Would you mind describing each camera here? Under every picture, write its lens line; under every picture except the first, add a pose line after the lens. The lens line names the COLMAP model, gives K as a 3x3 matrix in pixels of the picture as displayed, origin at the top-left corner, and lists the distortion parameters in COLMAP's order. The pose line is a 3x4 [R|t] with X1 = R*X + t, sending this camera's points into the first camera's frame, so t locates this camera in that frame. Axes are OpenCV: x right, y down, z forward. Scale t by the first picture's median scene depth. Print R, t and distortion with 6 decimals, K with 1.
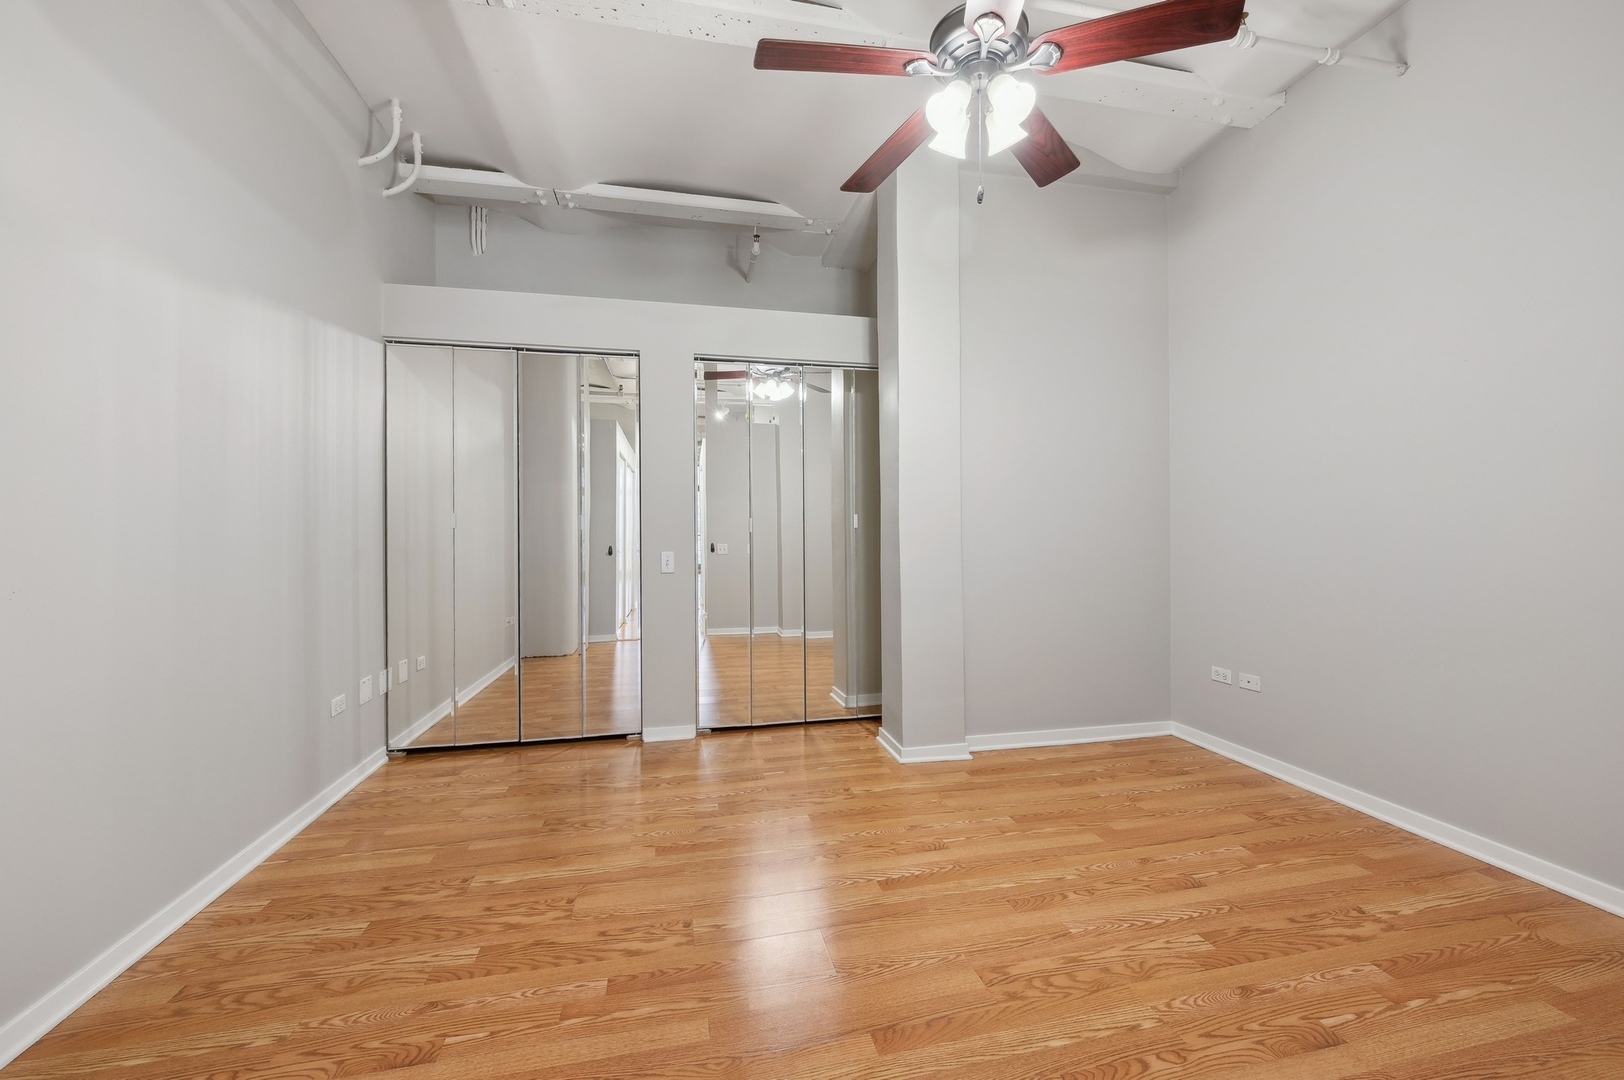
lens RADIAL K [[651.0, 0, 820.8], [0, 651.0, 533.1], [0, 0, 1]] dist [-0.000264, -0.000318]
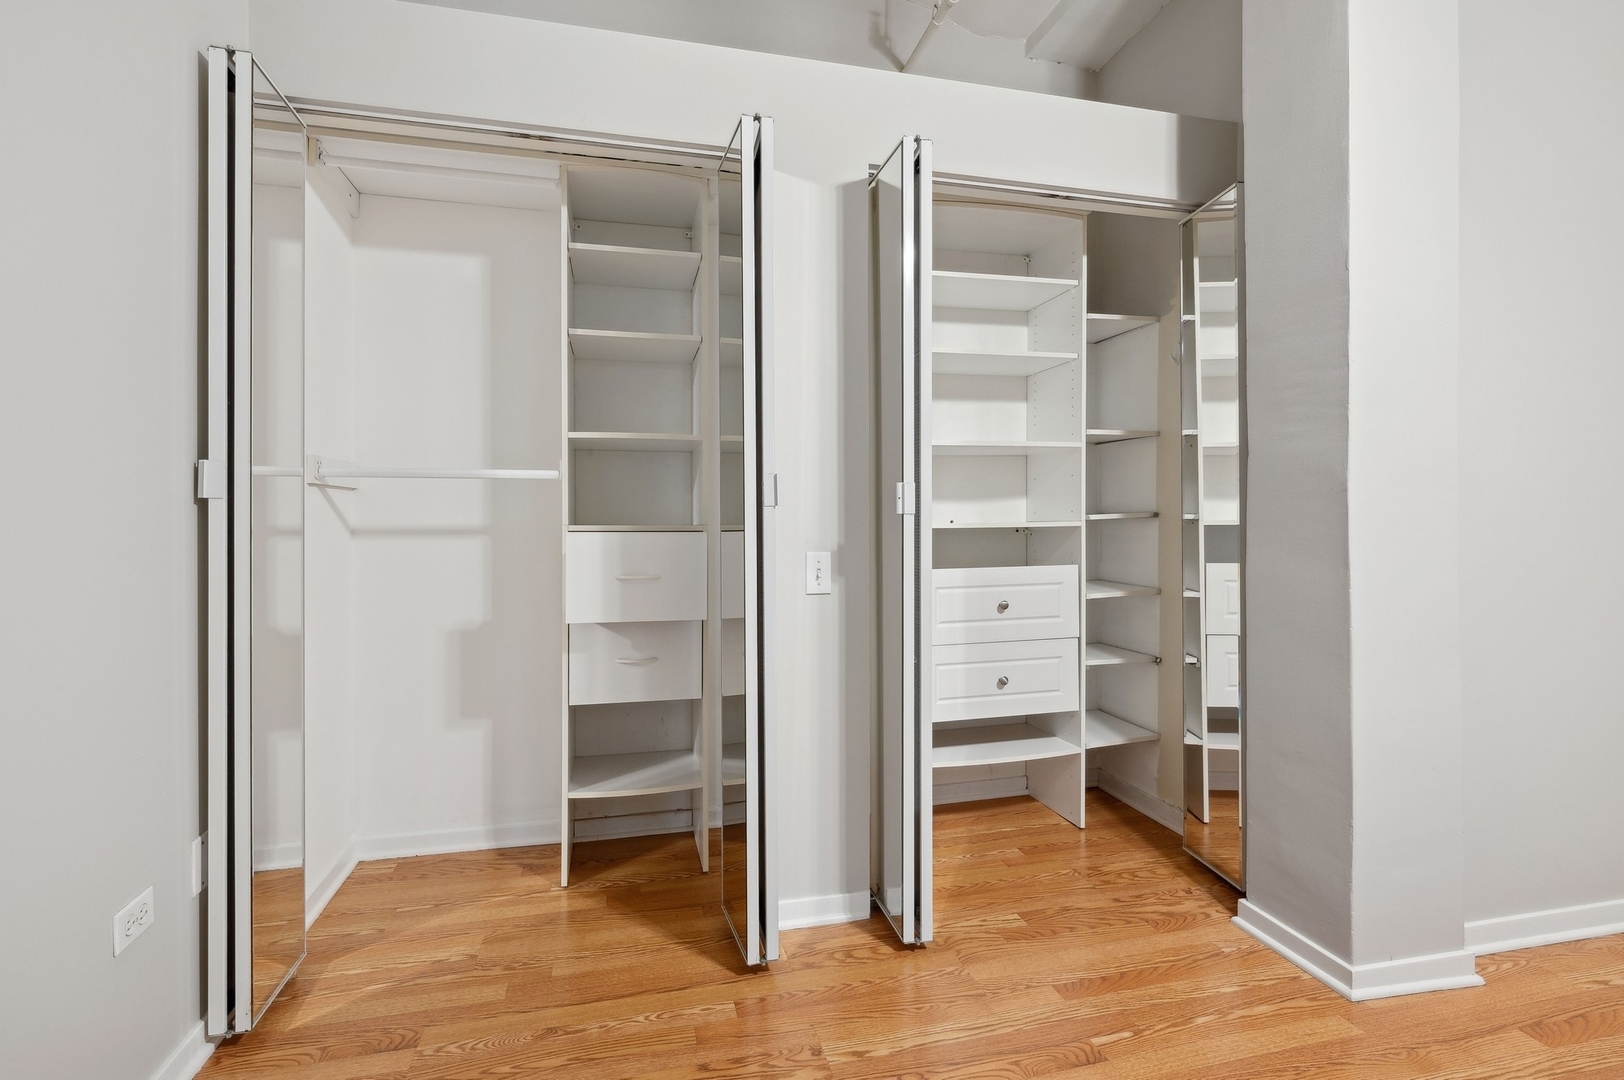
lens RADIAL K [[783.8, 0, 810.5], [0, 783.8, 521.6], [0, 0, 1]] dist [0.000367, 0.000083]
pose [[0.999689, 0.003865, 0.024624, -0.332419], [-0.003817, 0.999991, -0.001978, 0.007537], [-0.024632, 0.001883, 0.999695, 0.502707]]
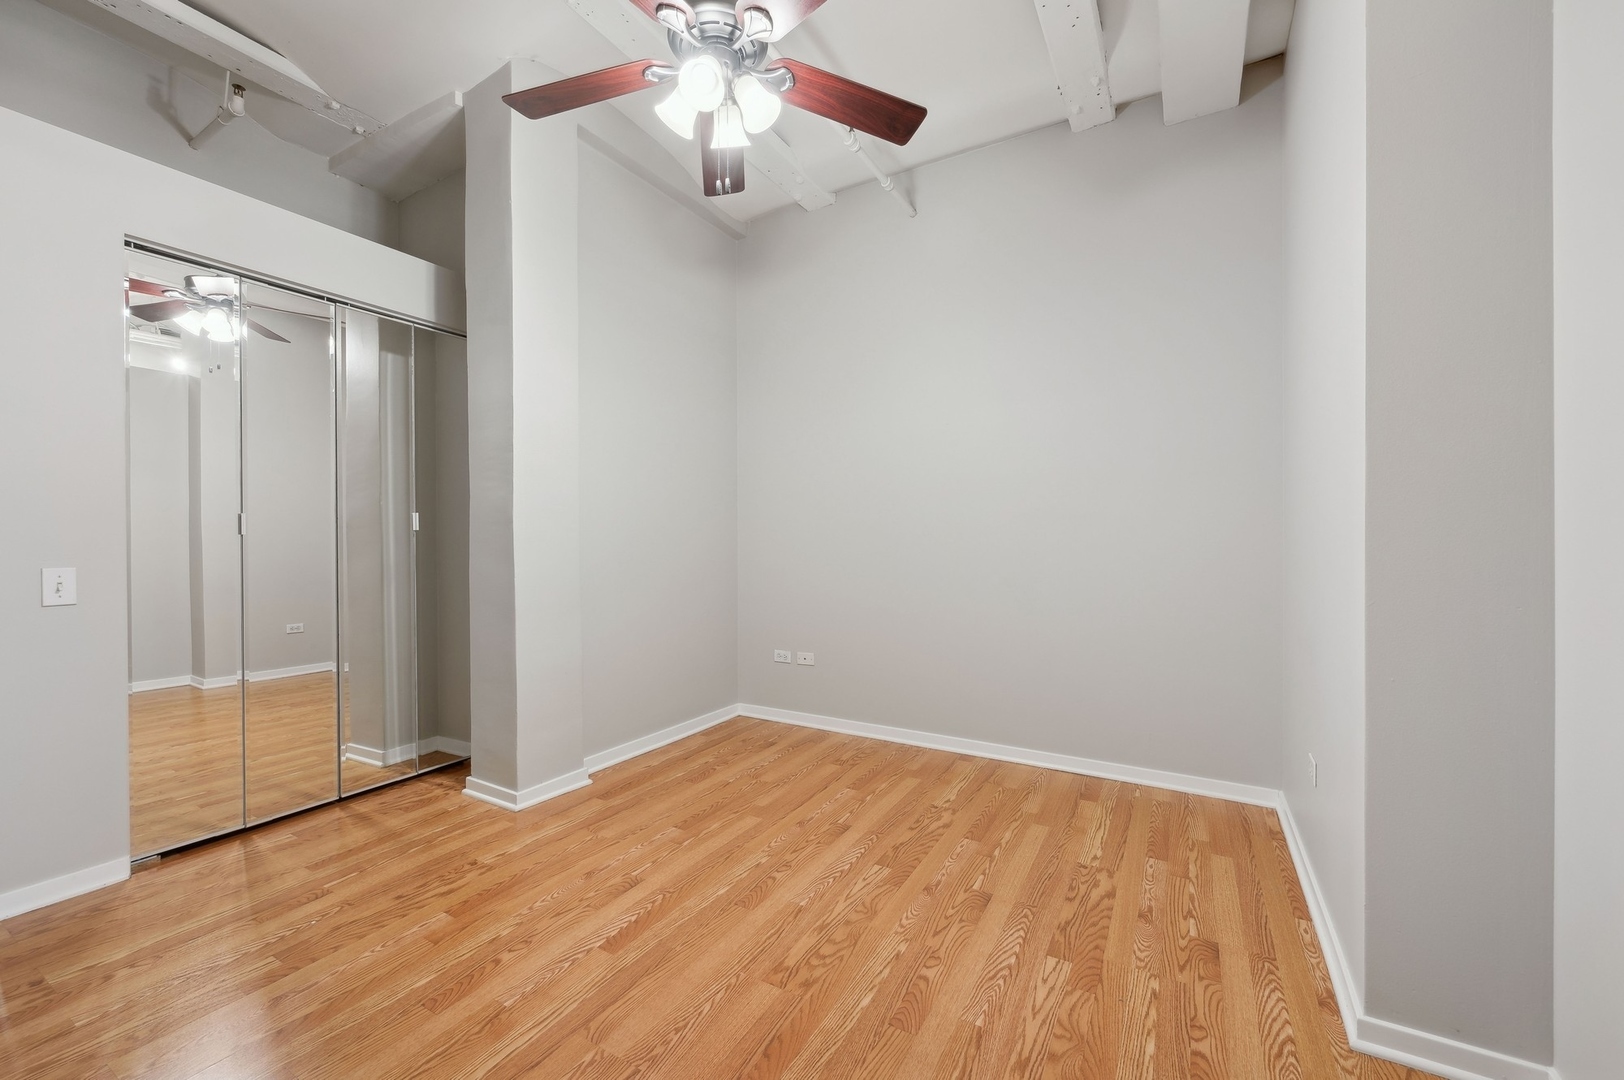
lens RADIAL K [[646.9, 0, 816.2], [0, 646.9, 541.9], [0, 0, 1]] dist [0.000641, 0.000147]
pose [[0.677516, -0.000557, 0.735507, -0.263442], [-0.001125, 0.999998, 0.001793, 0.005175], [-0.735507, -0.002042, 0.677514, 0.173774]]
